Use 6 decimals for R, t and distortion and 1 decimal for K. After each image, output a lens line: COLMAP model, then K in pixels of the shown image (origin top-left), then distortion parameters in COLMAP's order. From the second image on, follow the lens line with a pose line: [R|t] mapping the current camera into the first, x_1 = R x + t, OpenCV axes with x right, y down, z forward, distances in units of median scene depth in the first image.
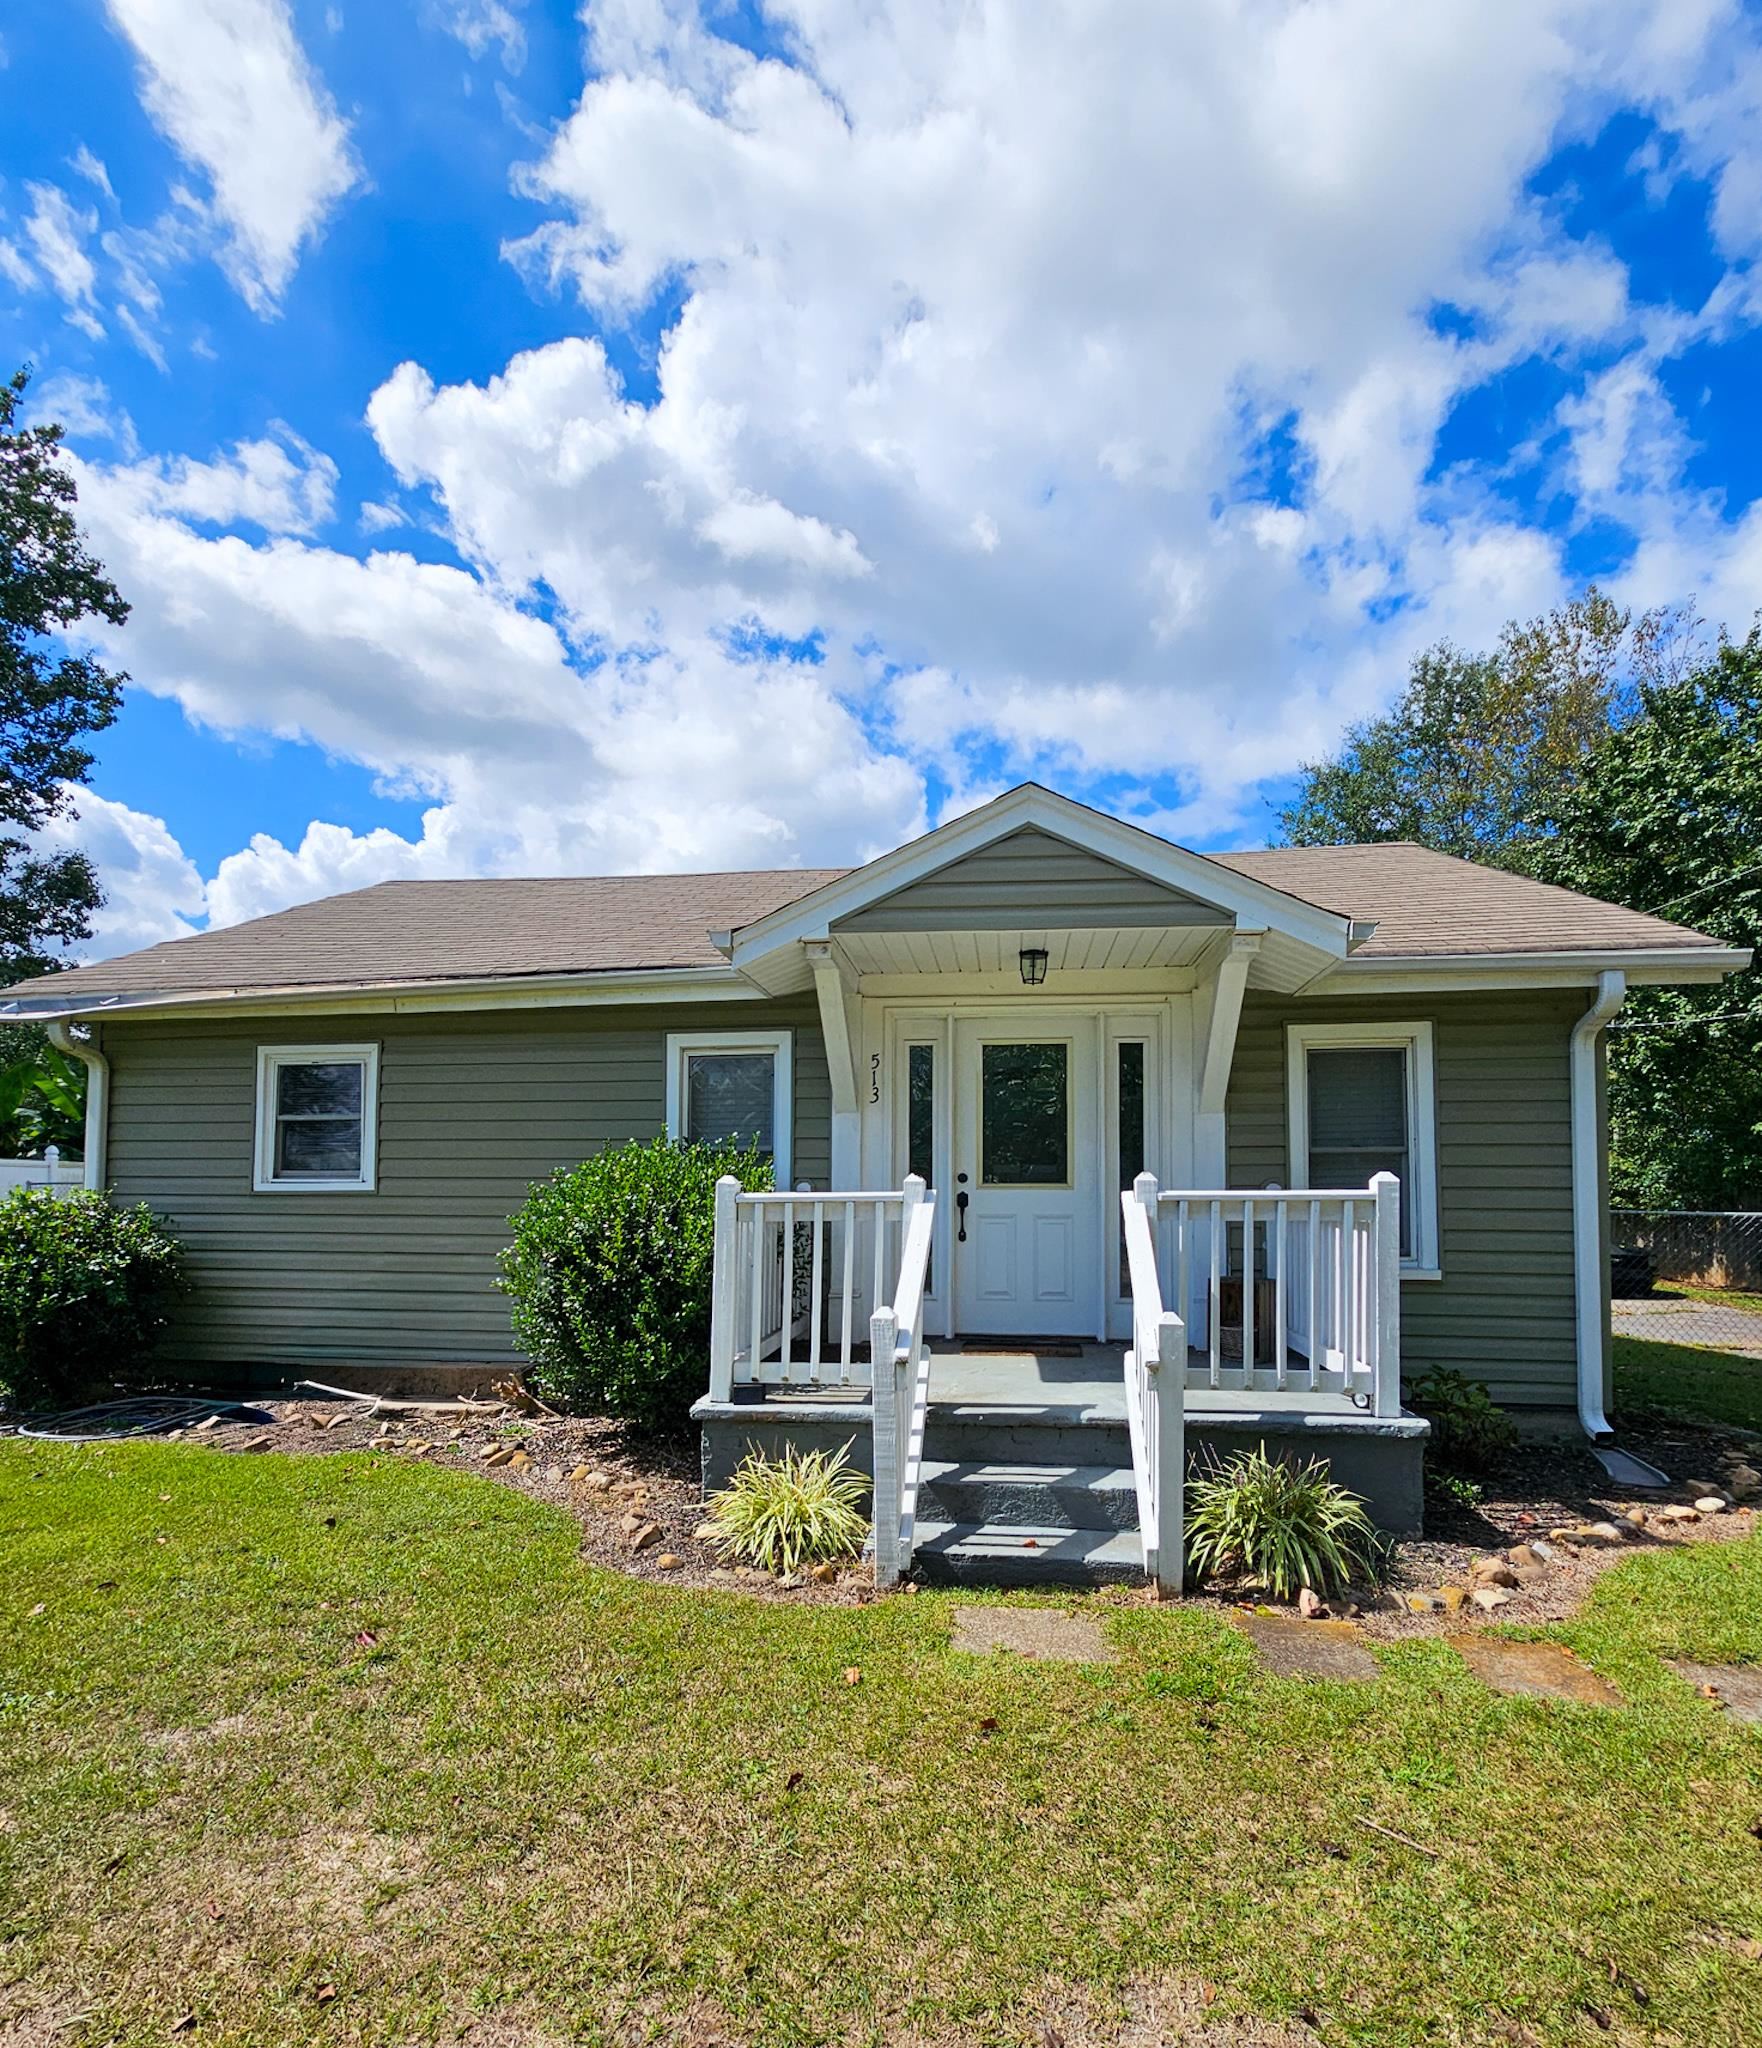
lens RADIAL K [[1012.9, 0, 879.1], [0, 1012.9, 1135.7], [0, 0, 1]] dist [-0.002803, -0.000416]
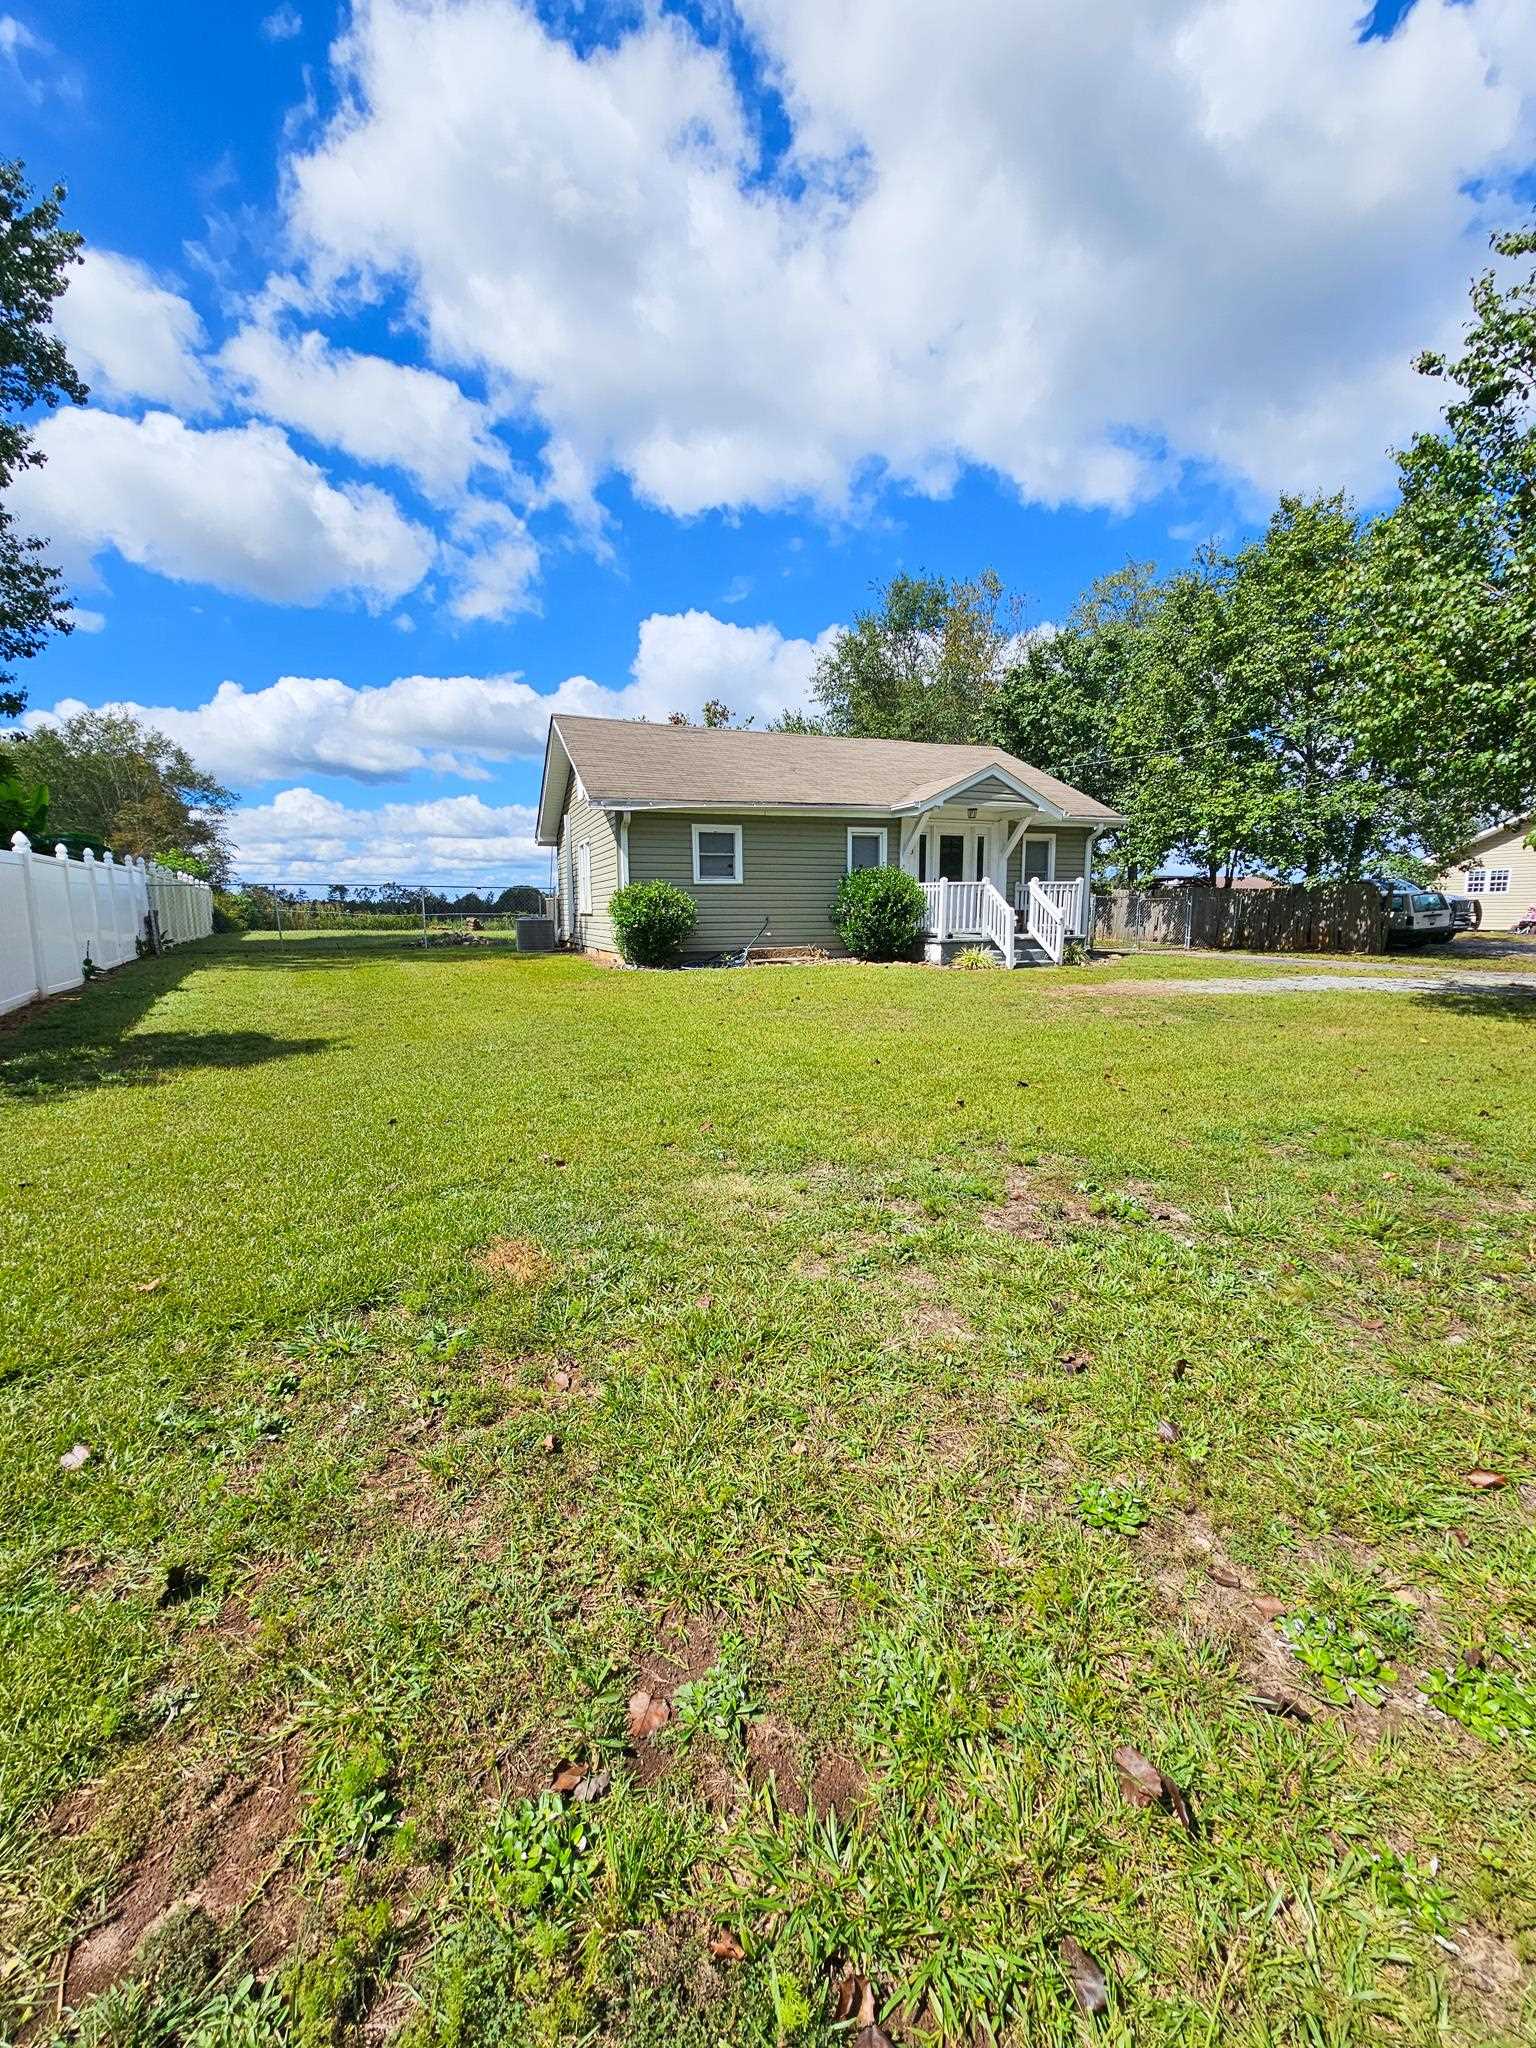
lens RADIAL K [[825.8, 0, 768.0], [0, 825.8, 1024.0], [0, 0, 1]] dist [-0.000037, -0.000004]
pose [[0.872222, -0.087975, 0.481133, -1.584658], [-0.025022, 0.974376, 0.223527, -0.073222], [-0.488470, -0.207004, 0.847671, -0.981877]]
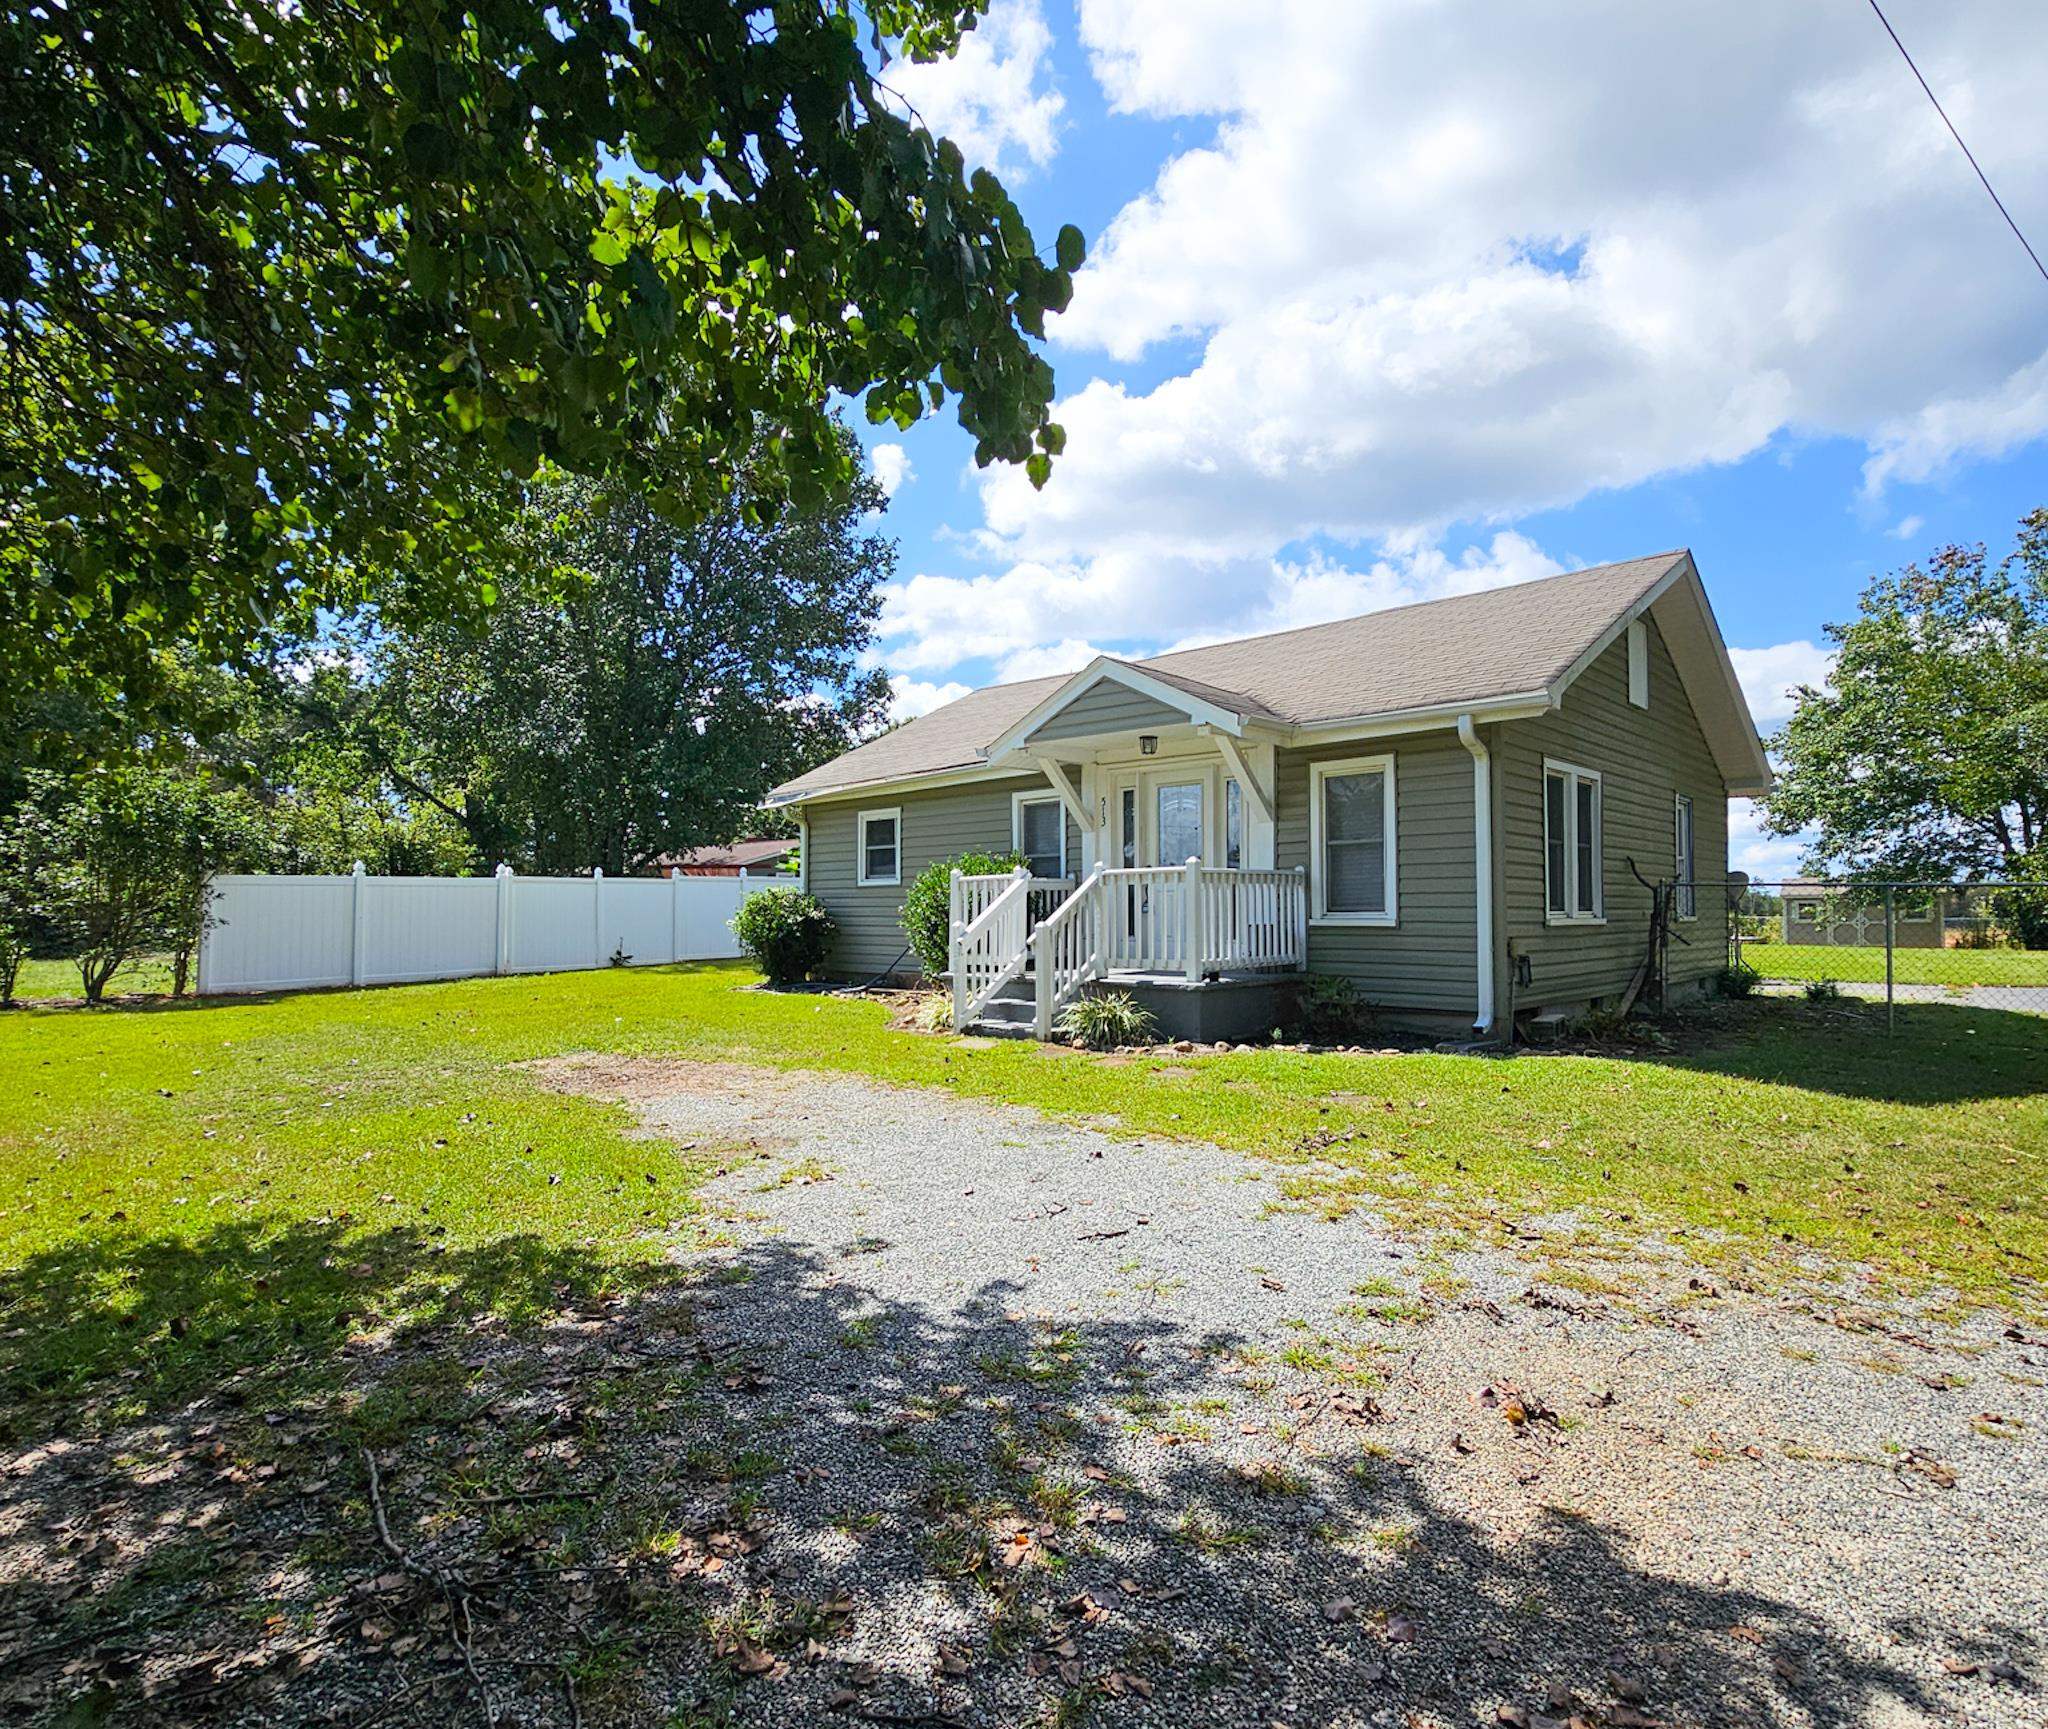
lens RADIAL K [[1131.4, 0, 1024.0], [0, 1131.4, 864.5], [0, 0, 1]] dist [0.001576, 0.000082]
pose [[0.805311, -0.032270, -0.591973, 0.997488], [0.045496, 0.998937, 0.007437, 0.011734], [0.591104, -0.032922, 0.805923, -0.616406]]
